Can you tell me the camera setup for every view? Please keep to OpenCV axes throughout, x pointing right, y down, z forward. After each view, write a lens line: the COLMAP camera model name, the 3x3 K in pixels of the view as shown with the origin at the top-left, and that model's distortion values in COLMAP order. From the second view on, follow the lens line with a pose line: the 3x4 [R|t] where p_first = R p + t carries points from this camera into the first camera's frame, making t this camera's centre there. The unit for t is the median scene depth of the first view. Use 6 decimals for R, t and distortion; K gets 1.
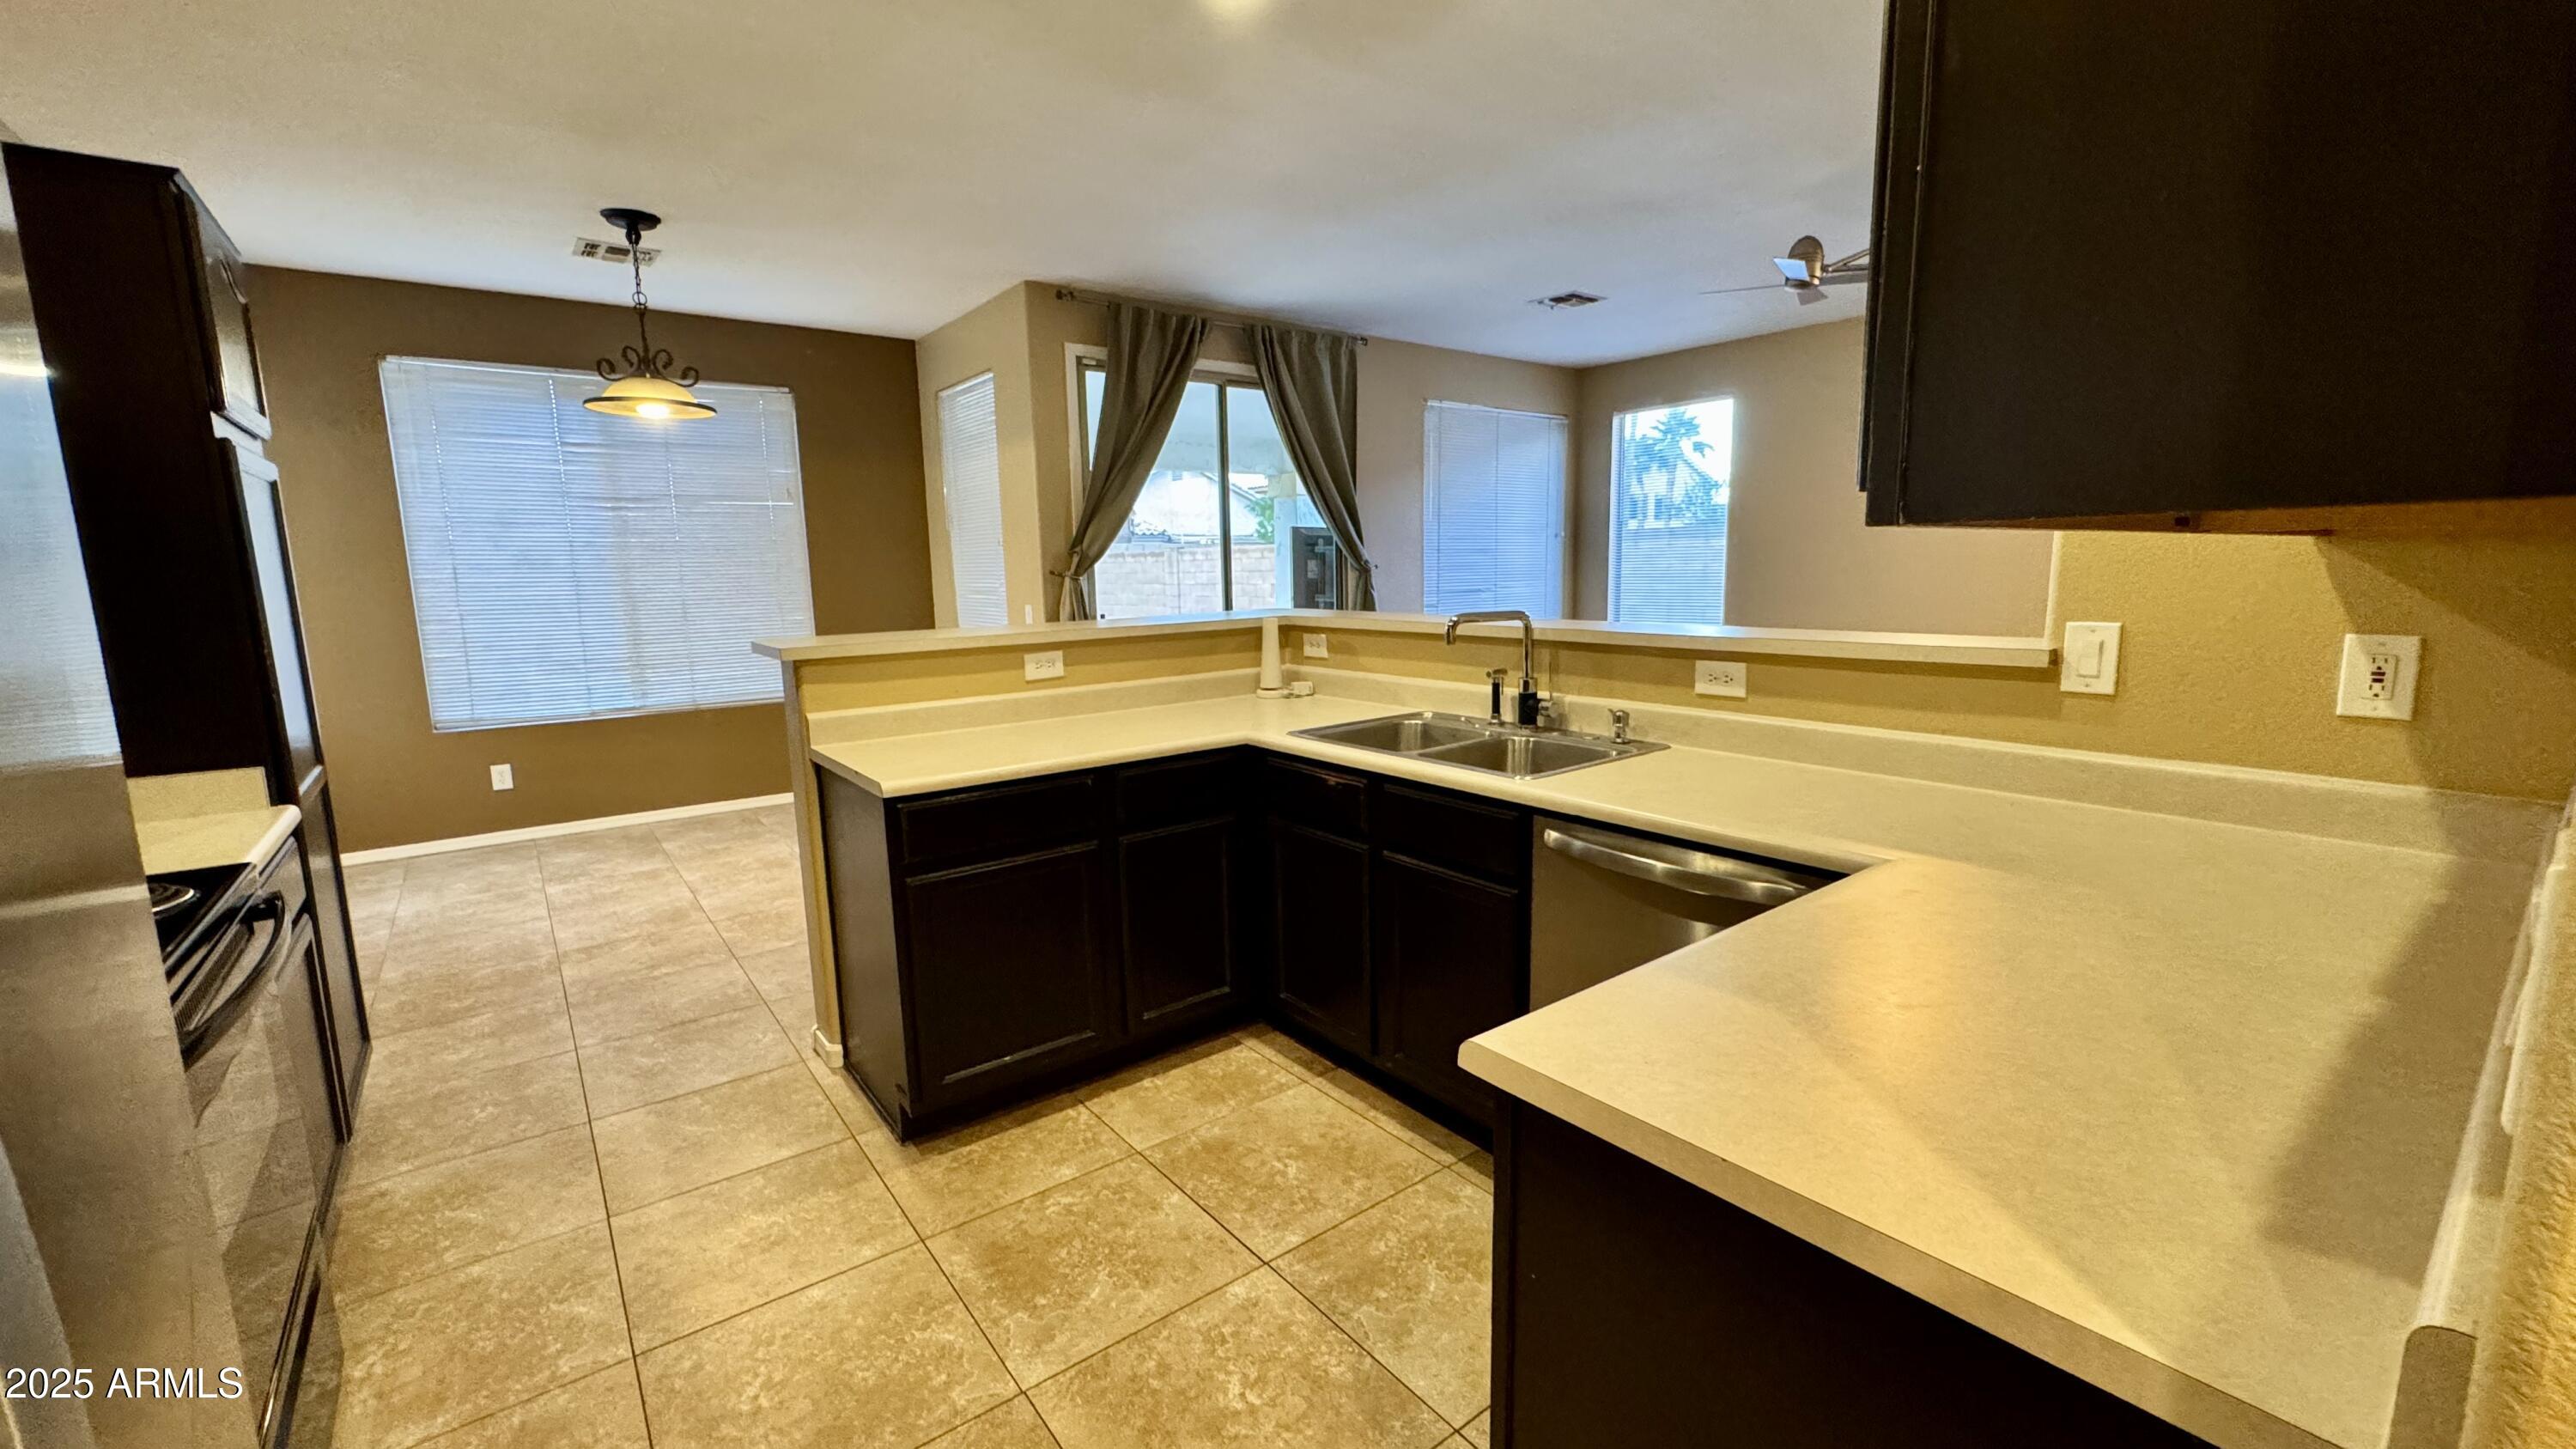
lens RADIAL K [[1027.6, 0, 1288.0], [0, 1027.6, 724.5], [0, 0, 1]] dist [-0.001179, 0.000644]
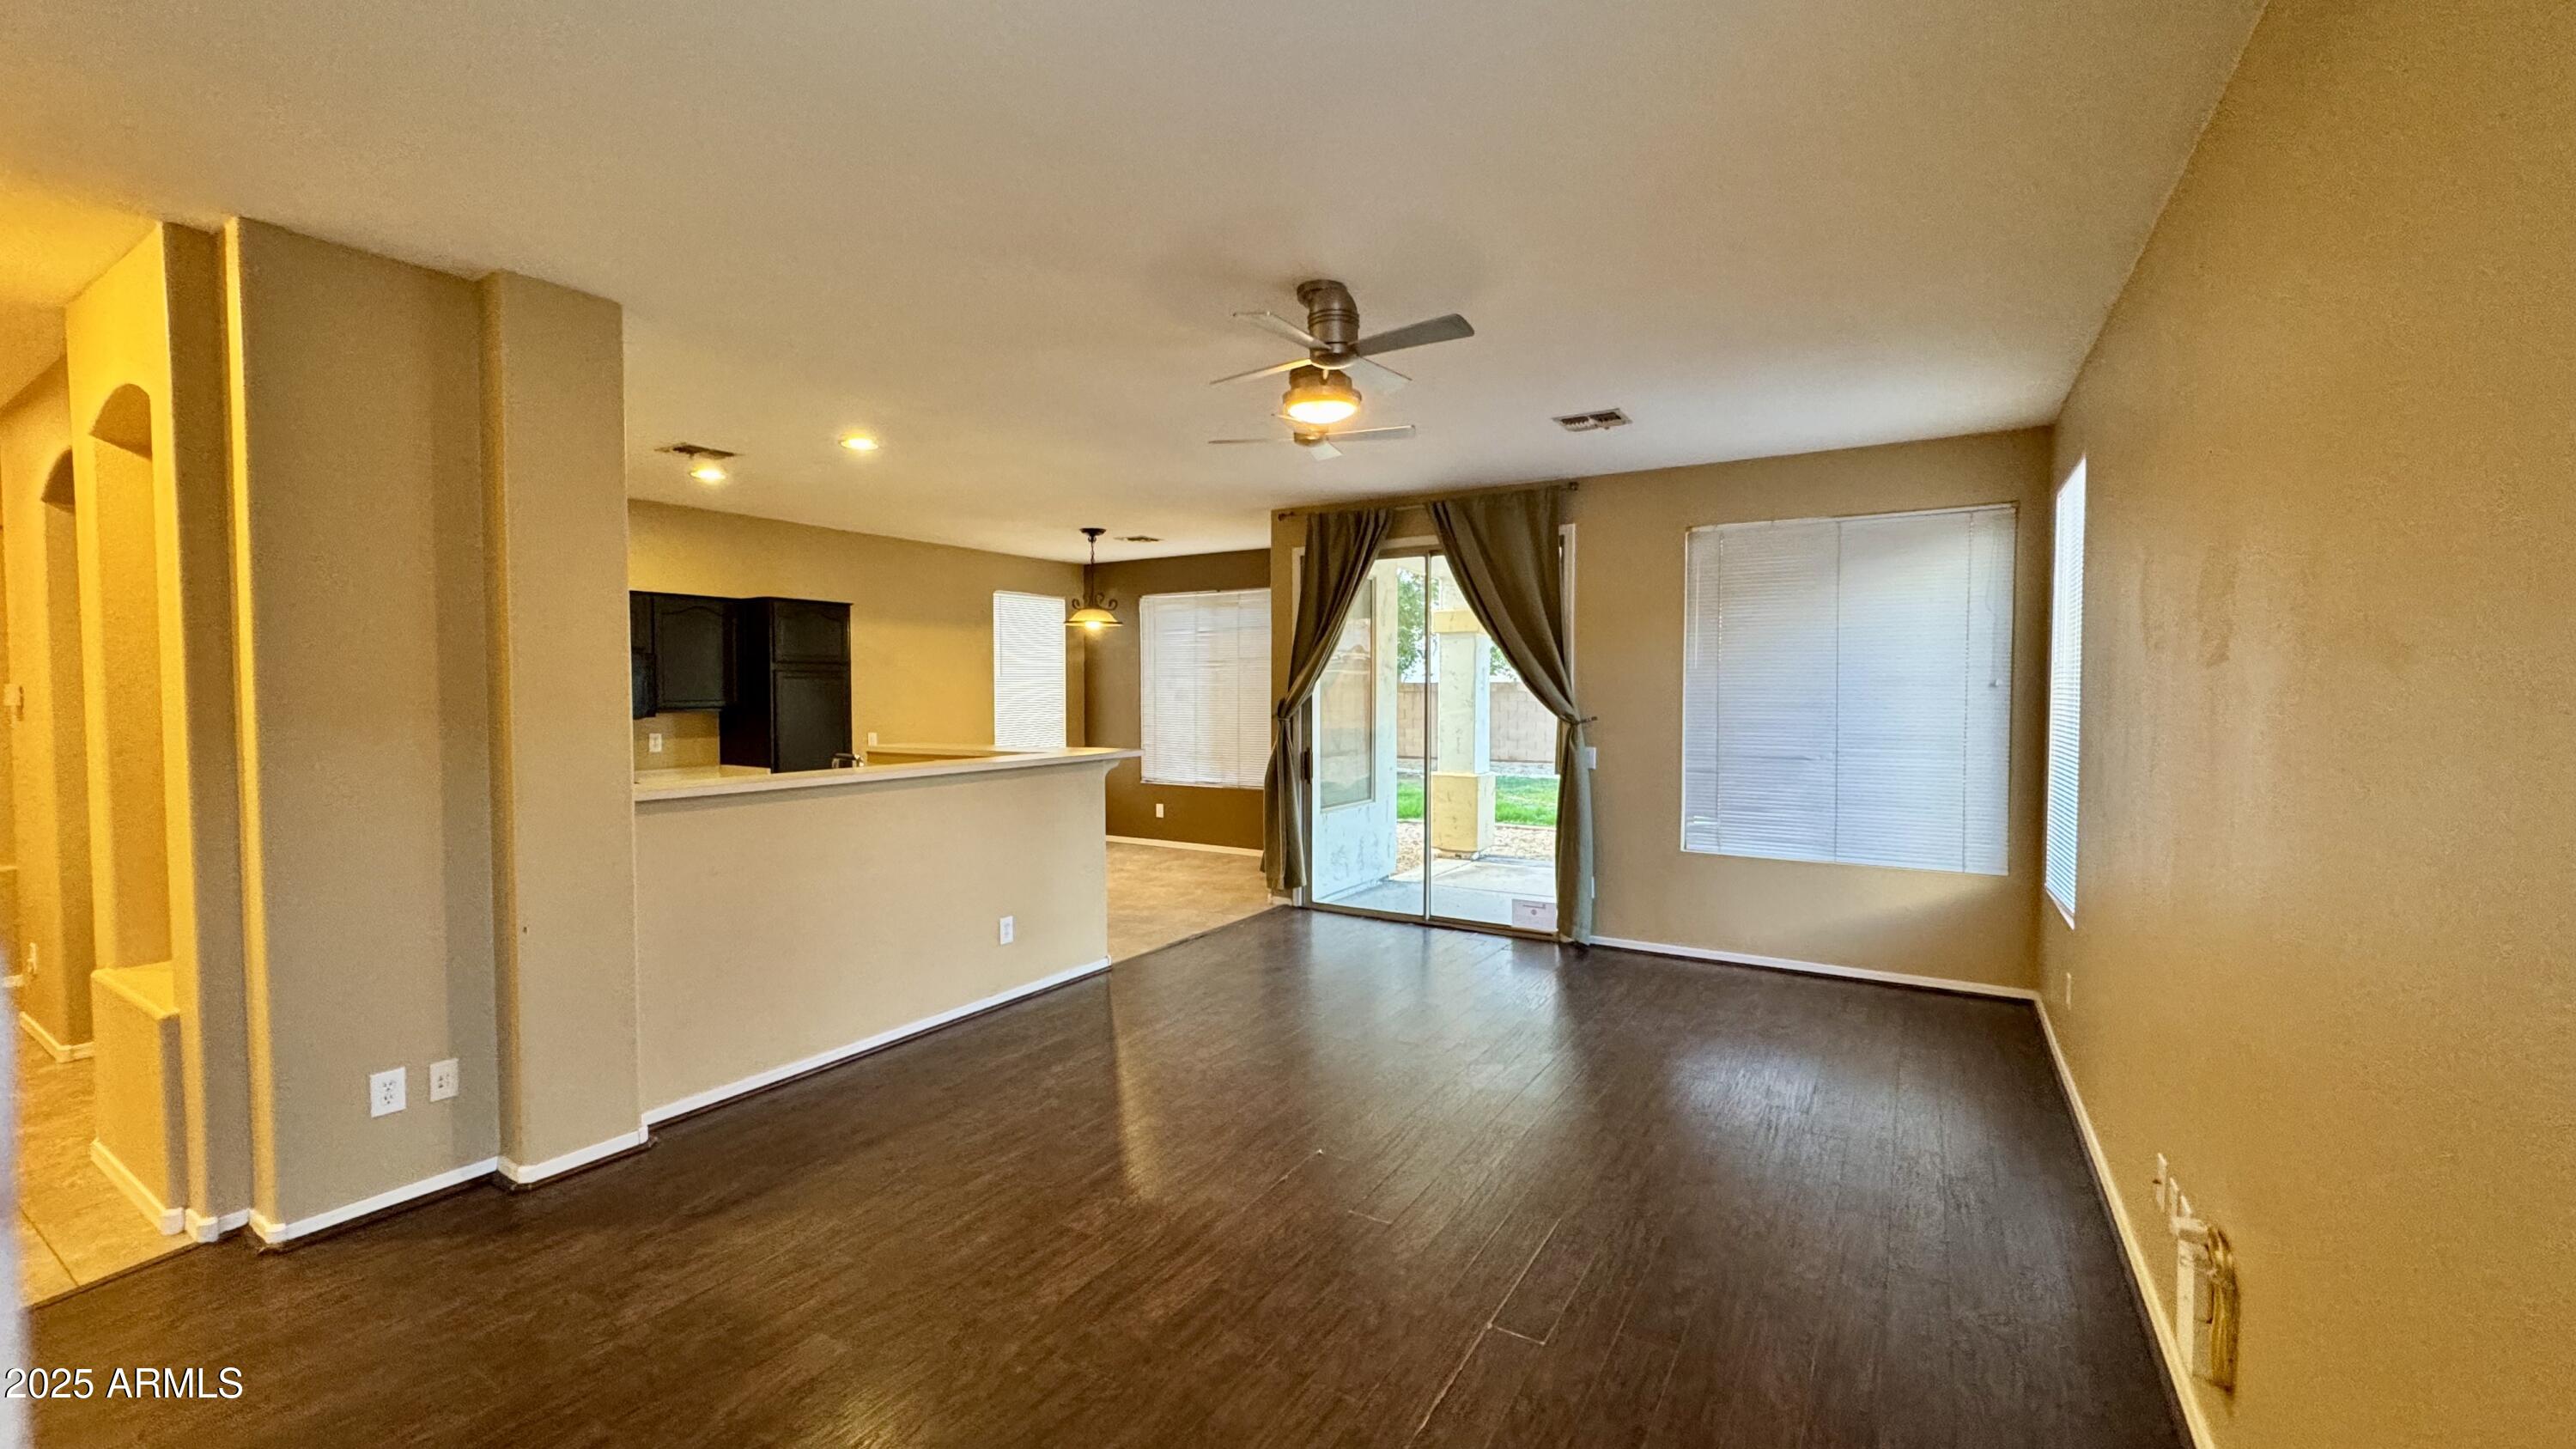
lens RADIAL K [[1027.6, 0, 1288.0], [0, 1027.6, 724.5], [0, 0, 1]] dist [-0.001179, 0.000644]
pose [[0.342538, 0.049415, -0.938204, 0.962786], [-0.152521, 0.988294, -0.003633, -0.119554], [0.927041, 0.144340, 0.346064, 0.494582]]
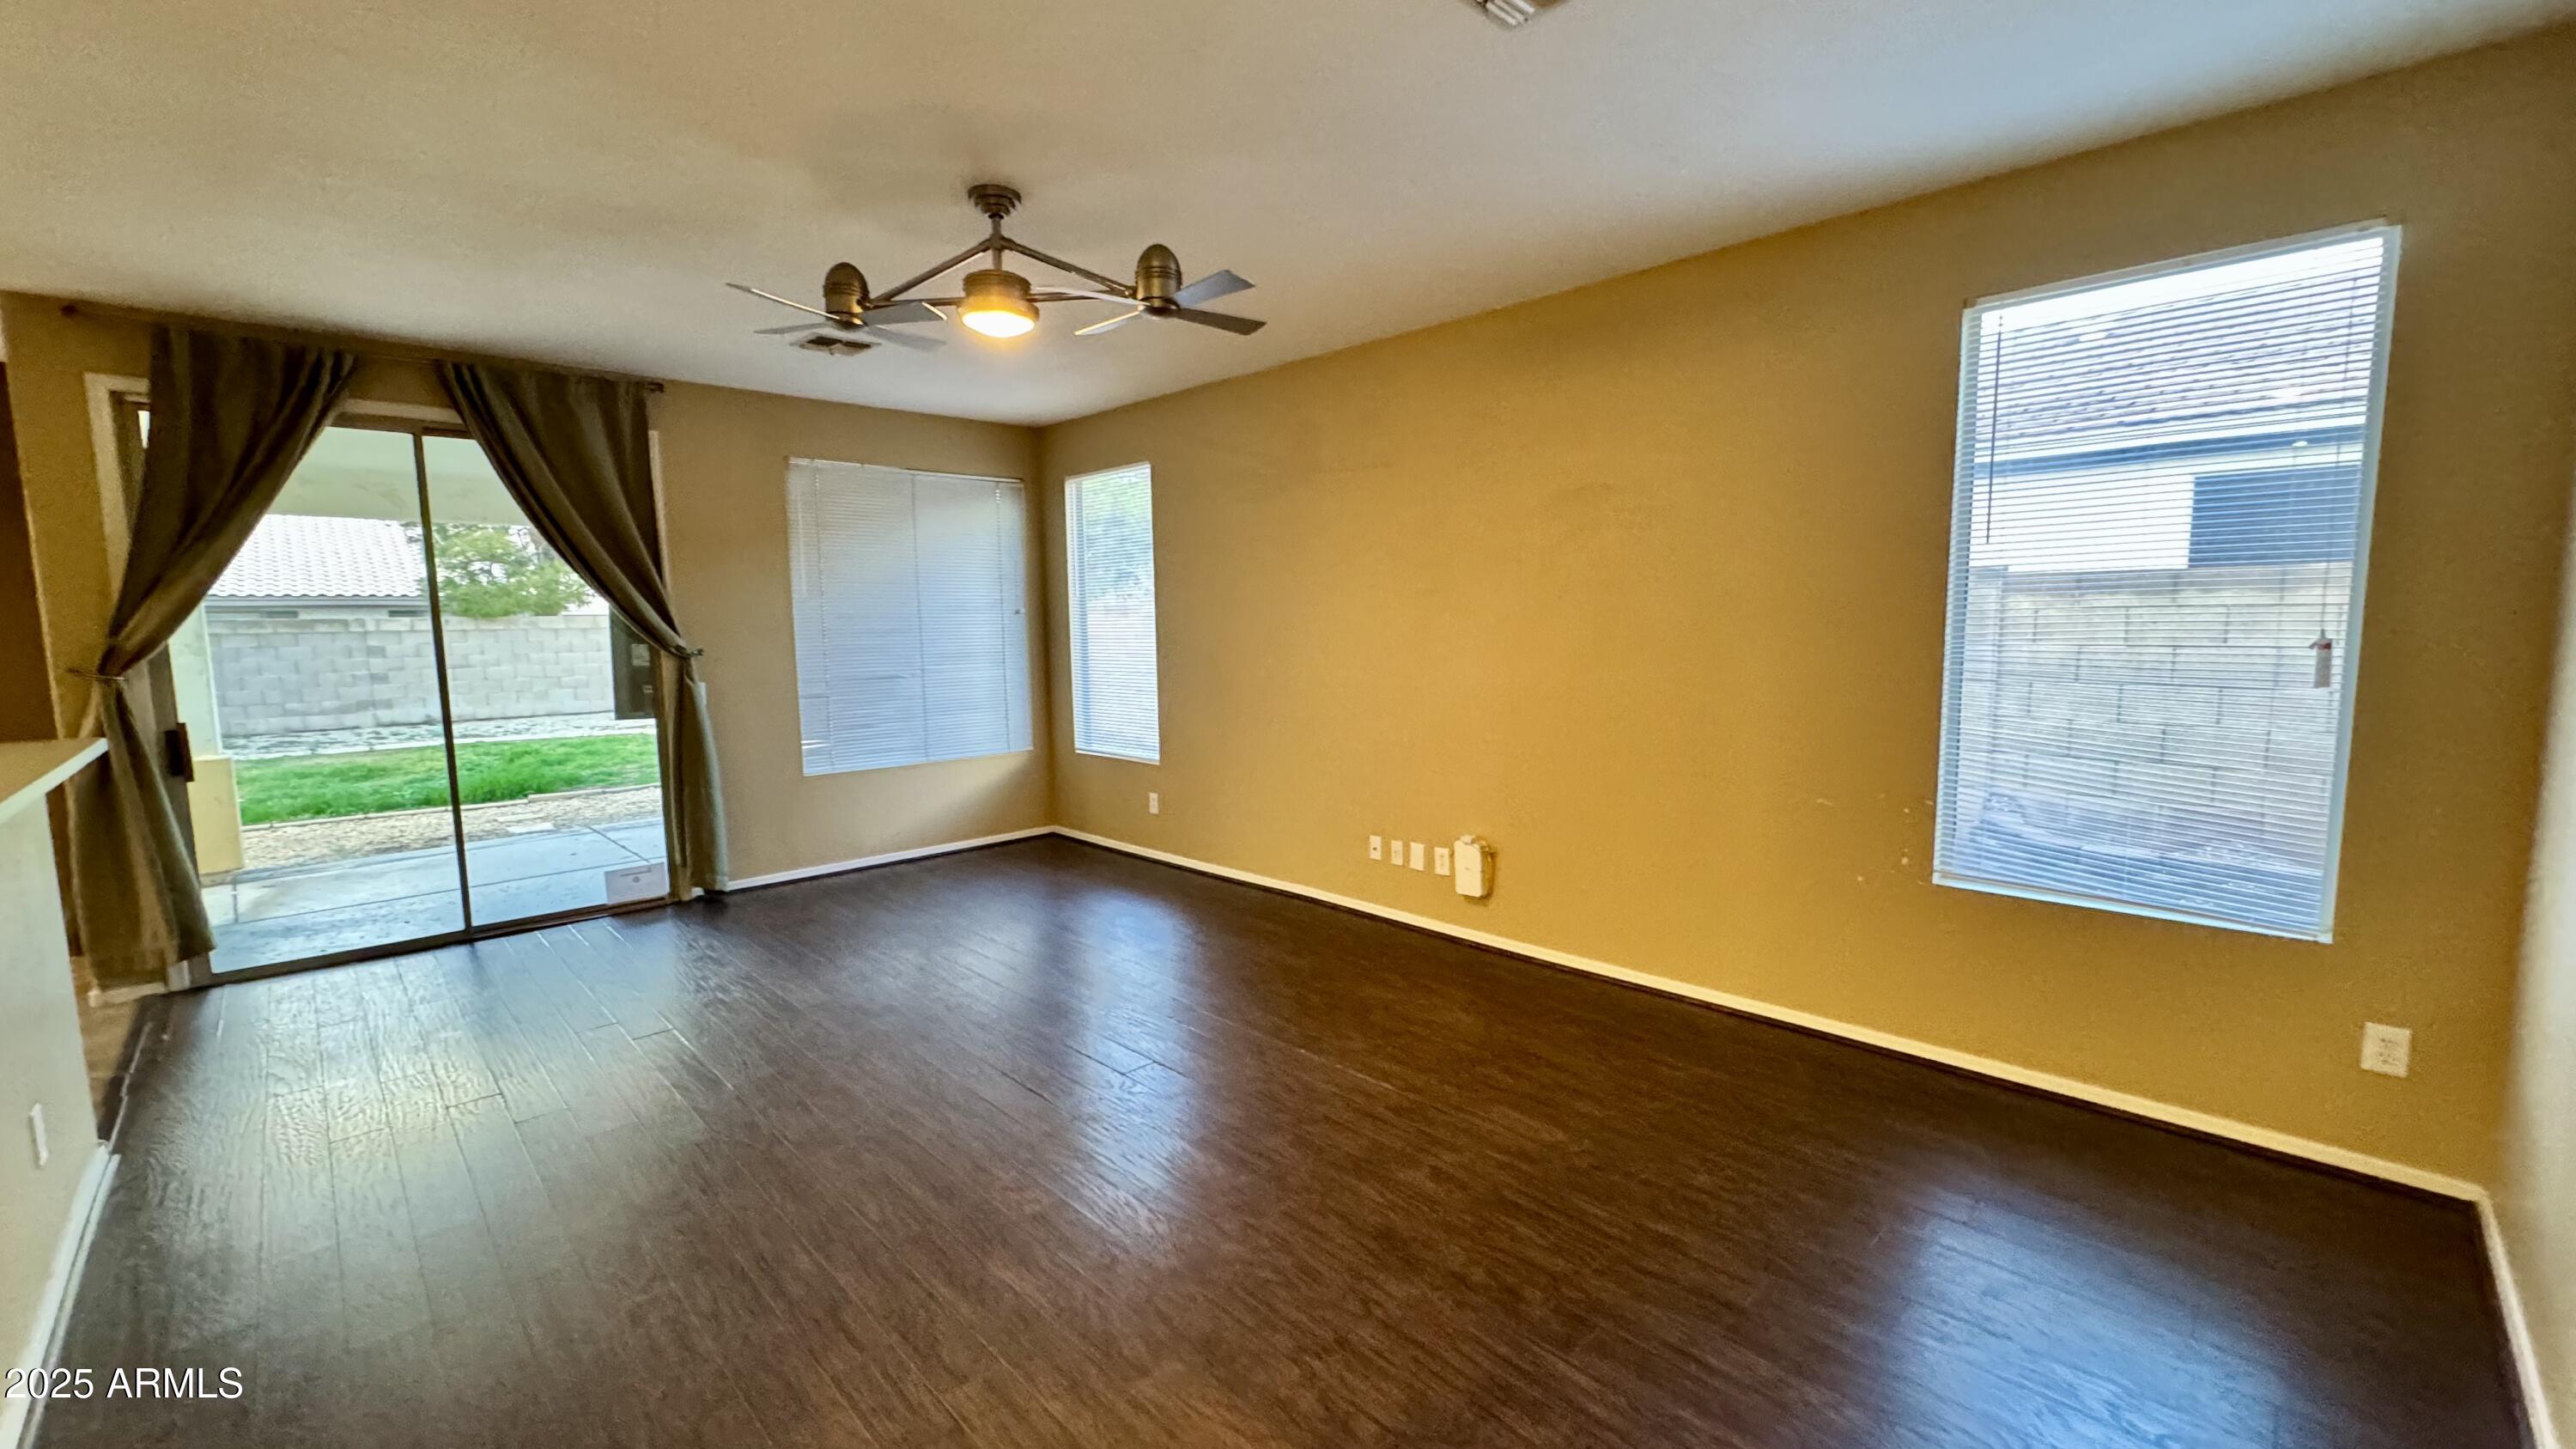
lens RADIAL K [[1027.6, 0, 1288.0], [0, 1027.6, 724.5], [0, 0, 1]] dist [-0.001179, 0.000644]
pose [[0.993264, -0.009378, 0.115493, 0.524168], [0.015668, 0.998436, -0.053670, -0.048521], [-0.114809, 0.055118, 0.991857, 0.134102]]
